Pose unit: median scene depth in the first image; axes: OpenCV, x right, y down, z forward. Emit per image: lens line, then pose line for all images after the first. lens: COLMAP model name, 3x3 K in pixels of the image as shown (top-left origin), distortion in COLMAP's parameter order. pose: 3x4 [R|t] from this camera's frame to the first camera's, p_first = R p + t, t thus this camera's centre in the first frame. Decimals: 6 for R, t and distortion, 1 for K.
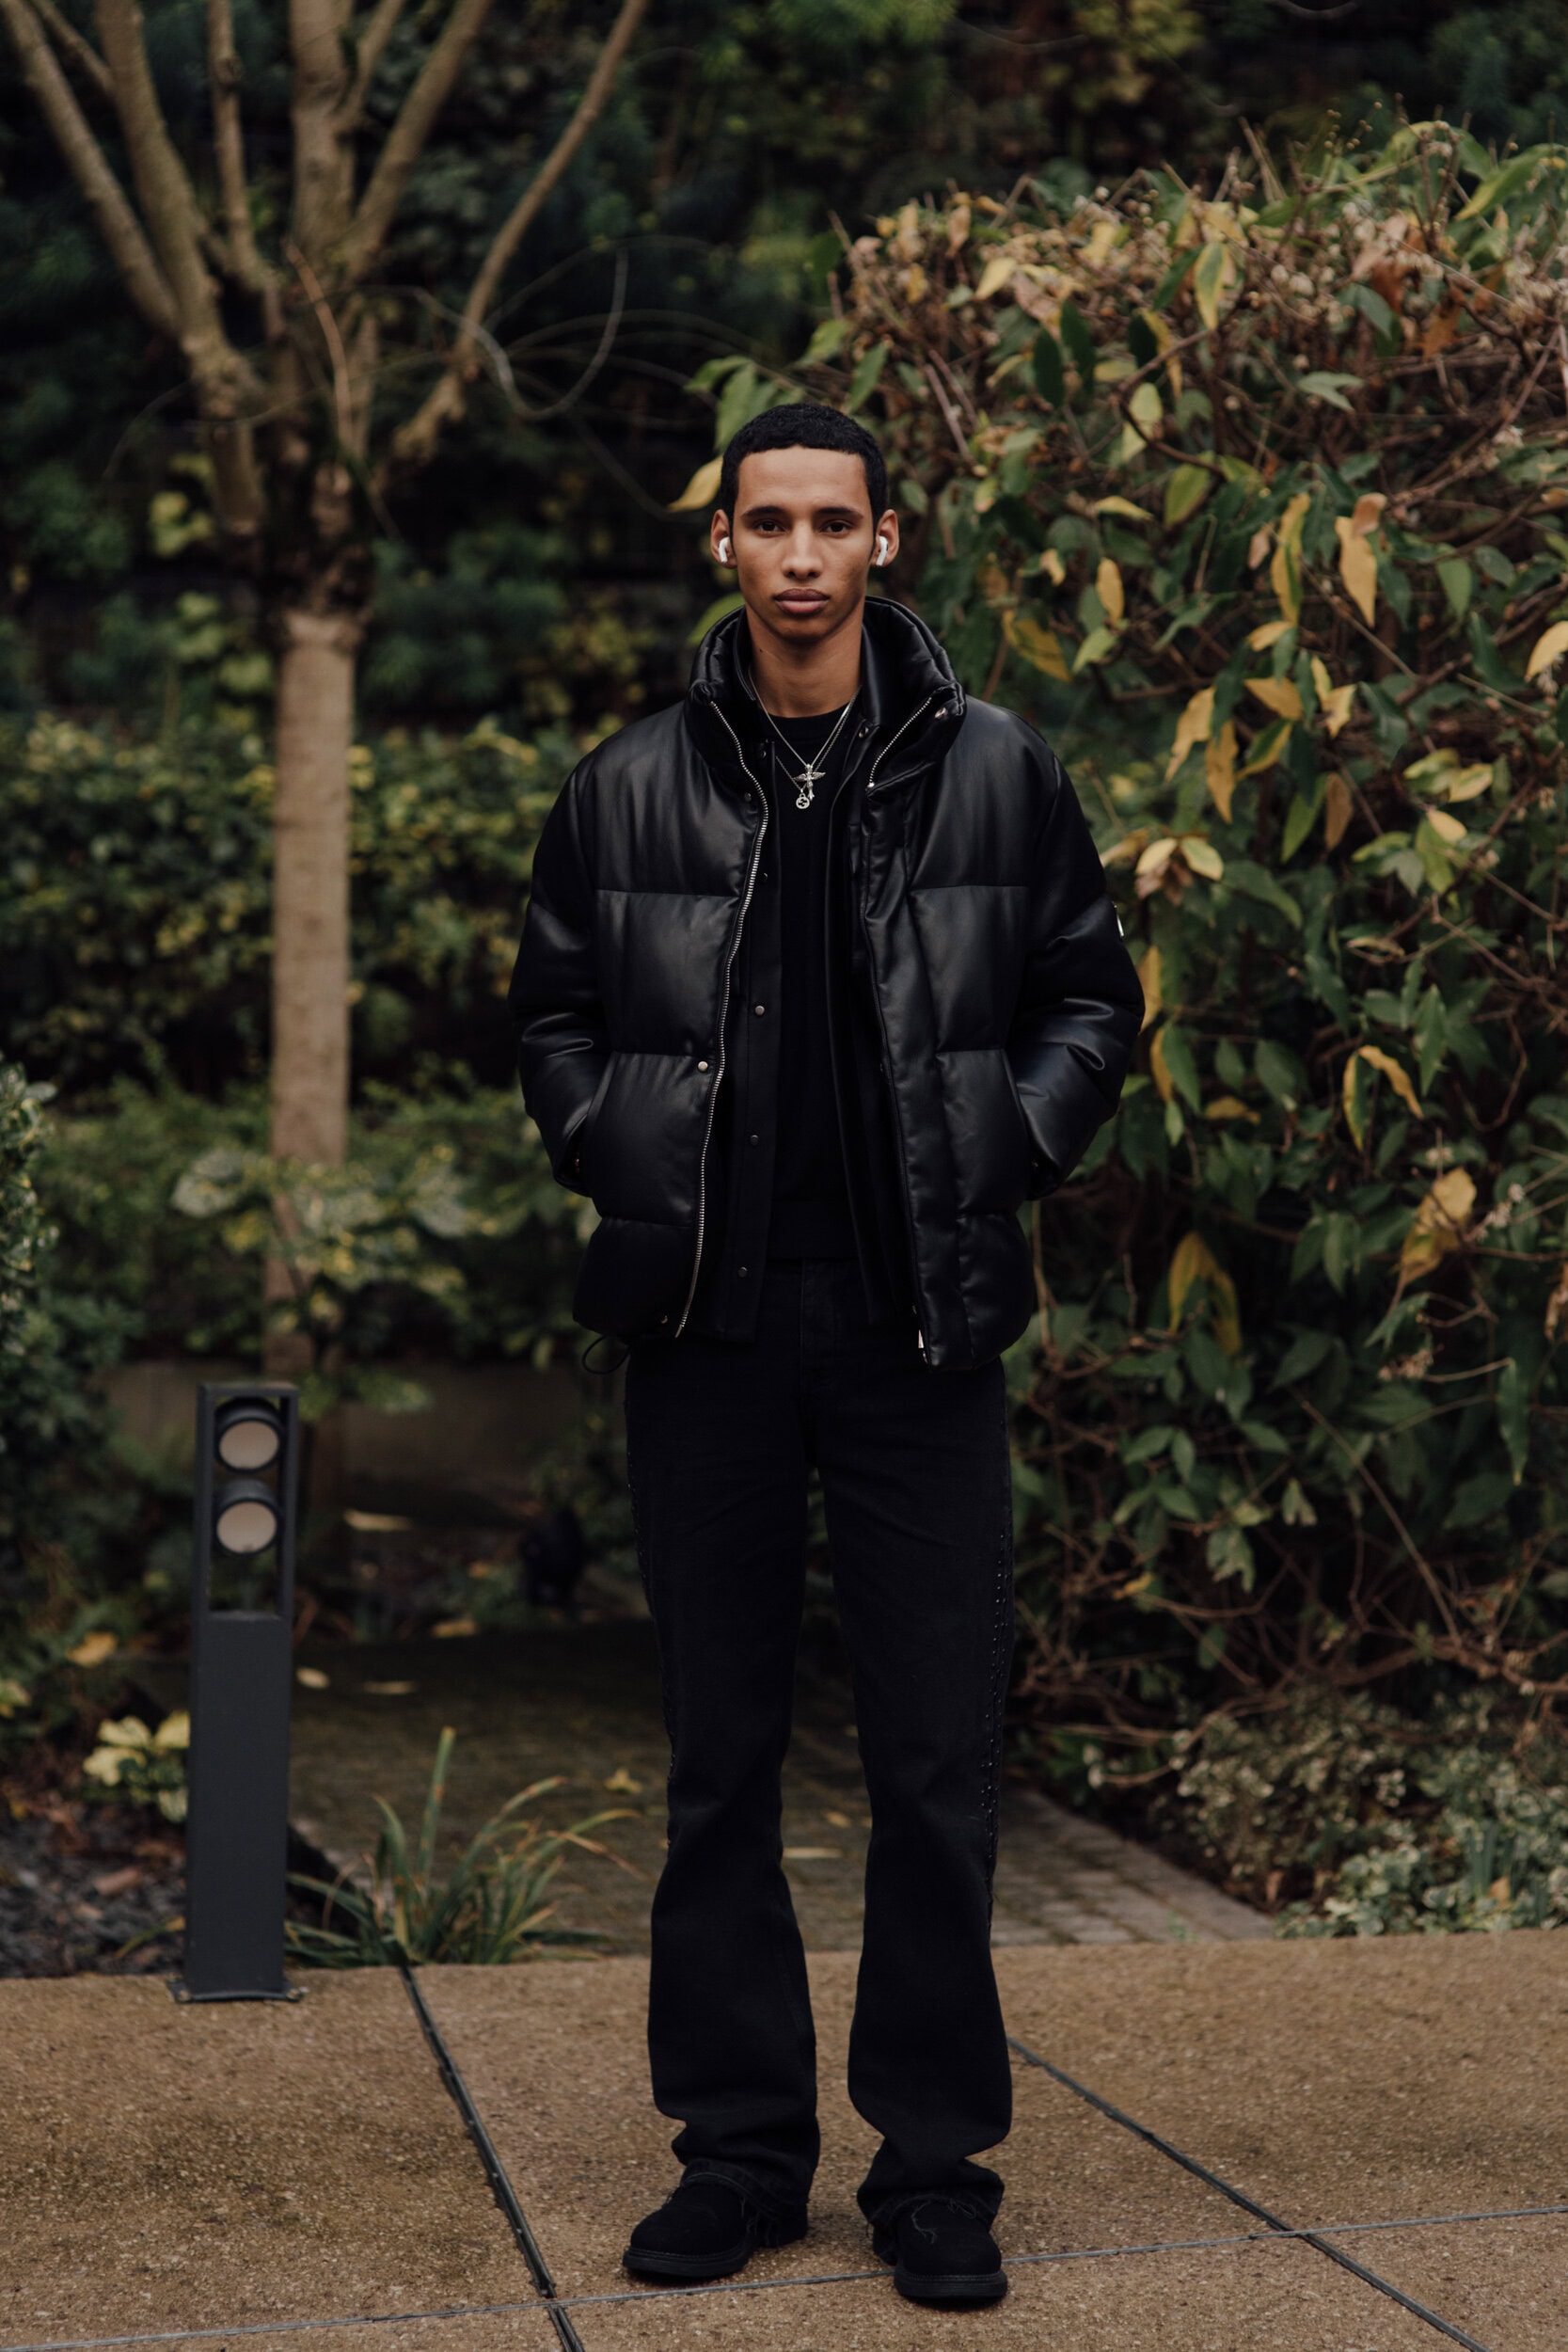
lens RADIAL K [[5779.7, 0, 784.0], [0, 5779.7, 1176.0], [0, 0, 1]] dist [-0.022210, -0.412892]
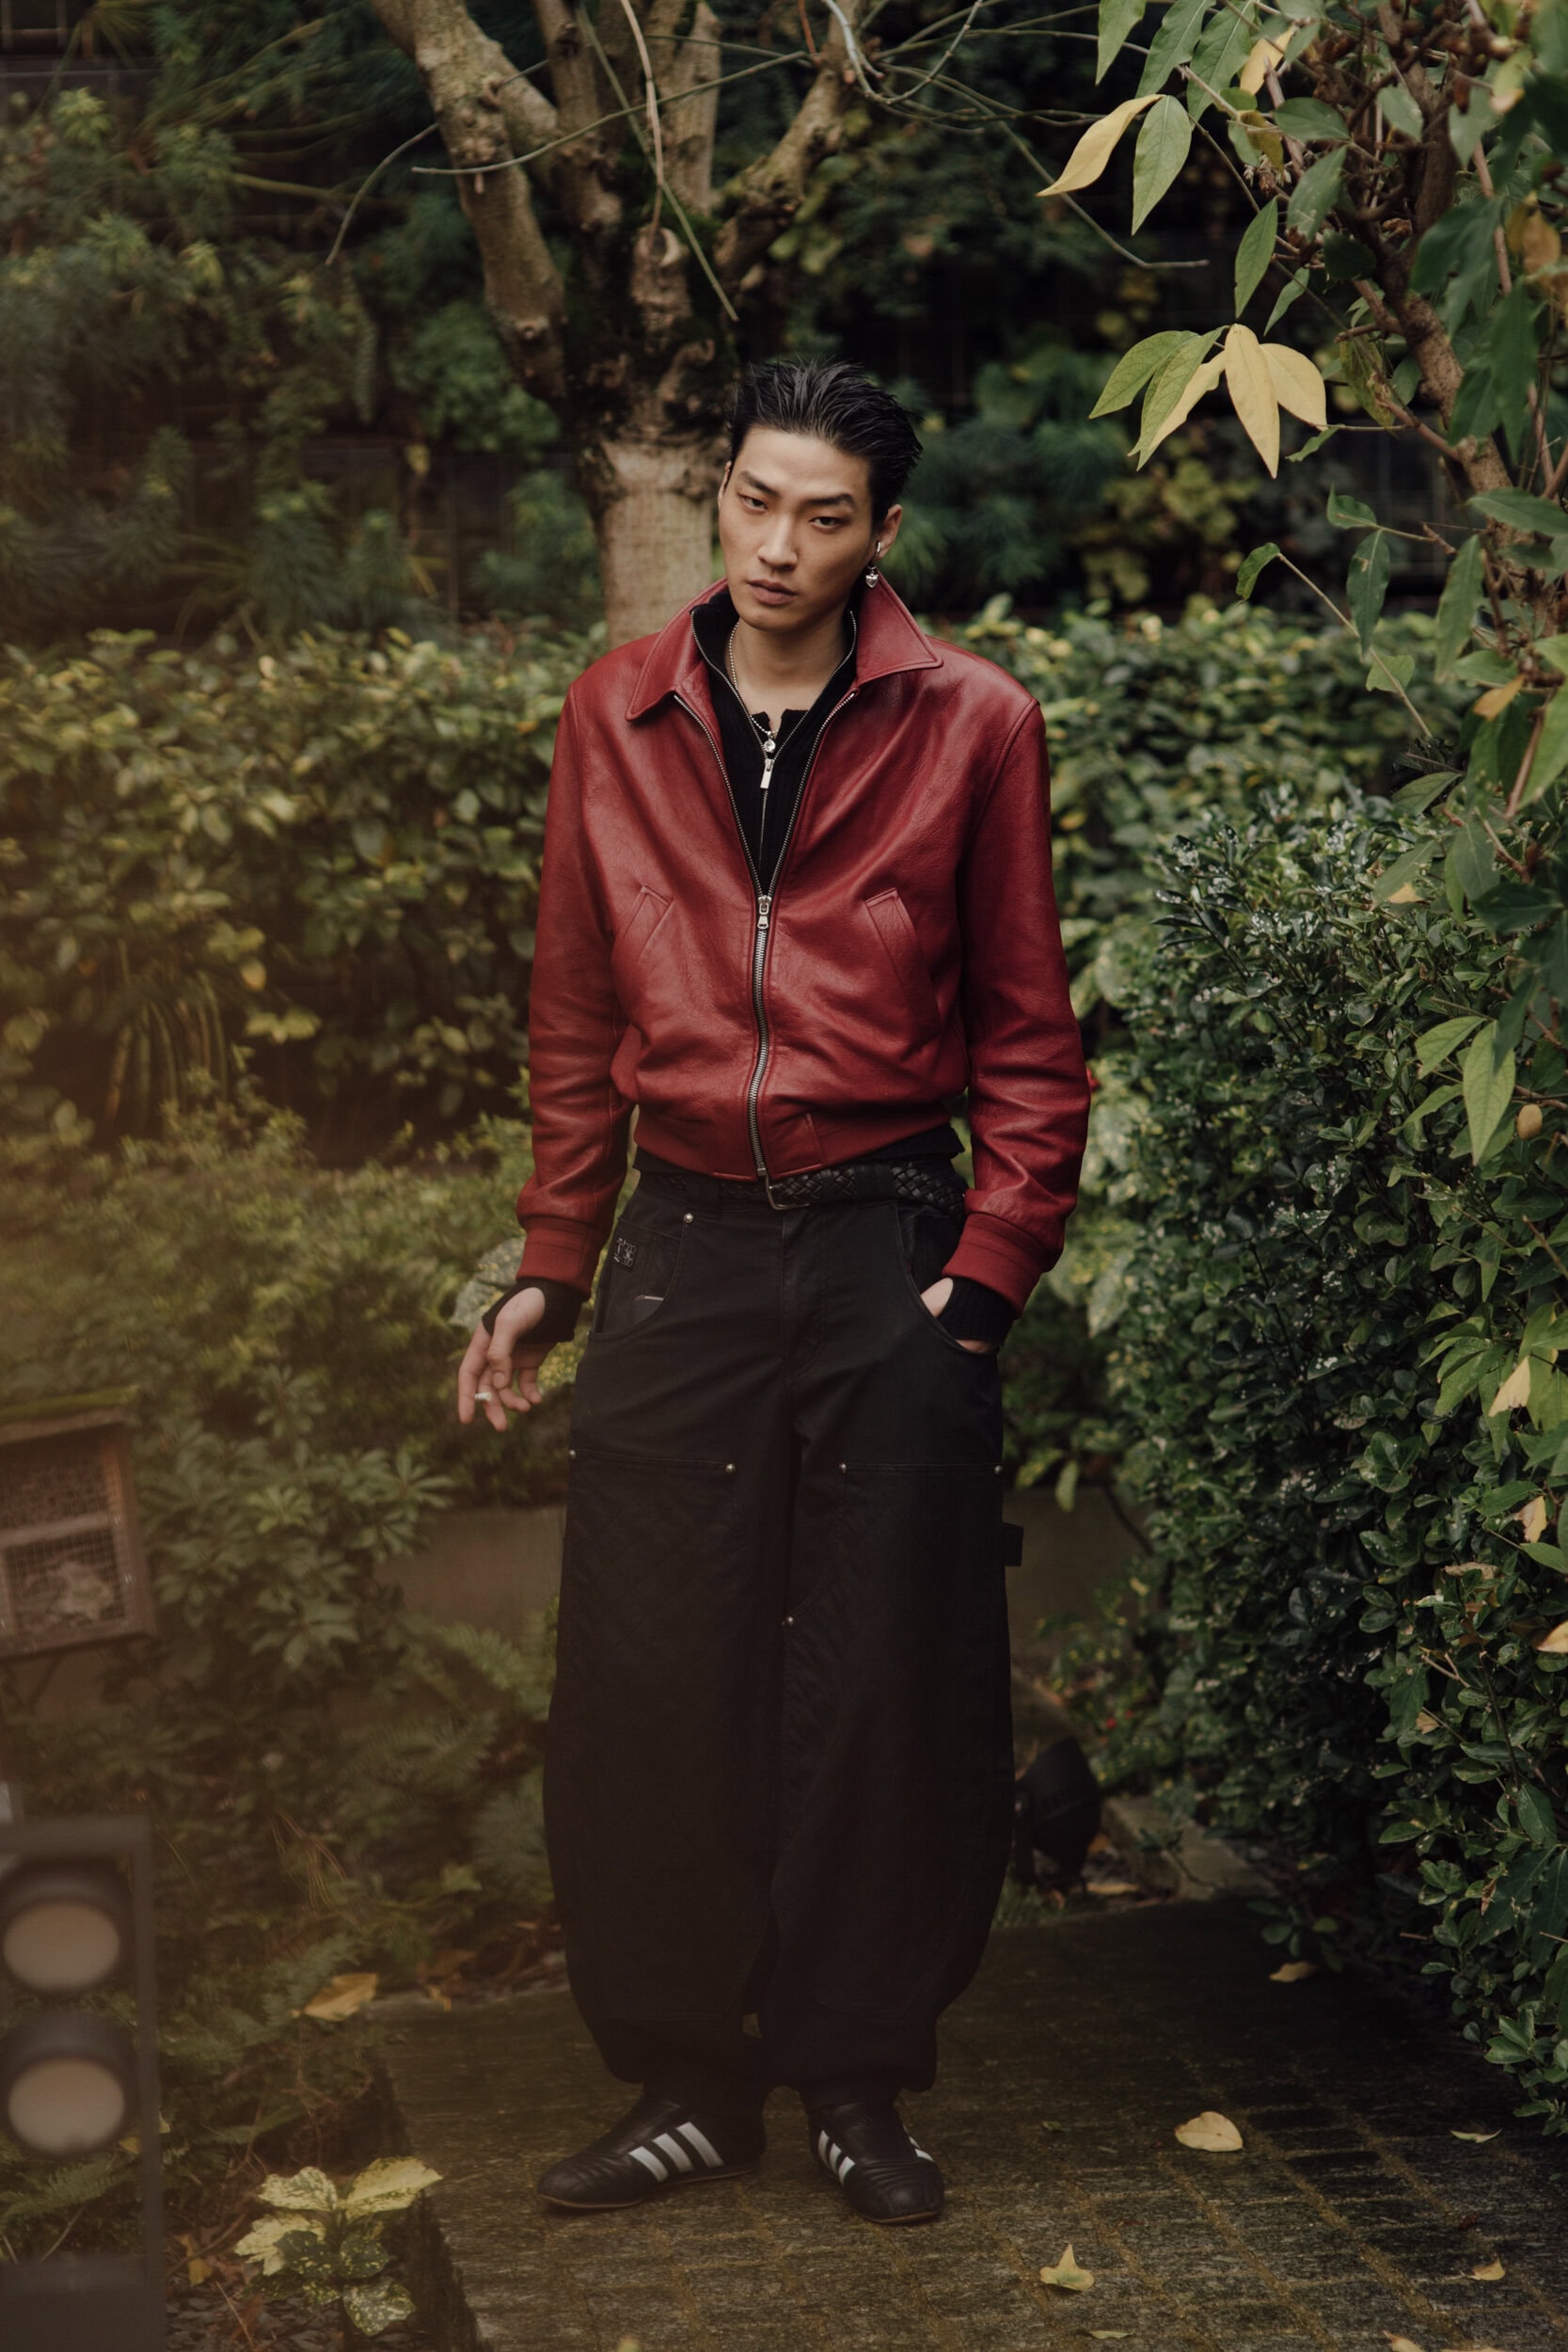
lens RADIAL K [[5779.7, 0, 784.0], [0, 5779.7, 1176.0], [0, 0, 1]] dist [-0.022210, -0.412892]
pose [[0.988124, -0.045694, -0.146708, 0.031593], [0.047061, 0.998875, 0.005864, -0.014003], [0.146275, -0.012698, 0.989162, 0.324149]]
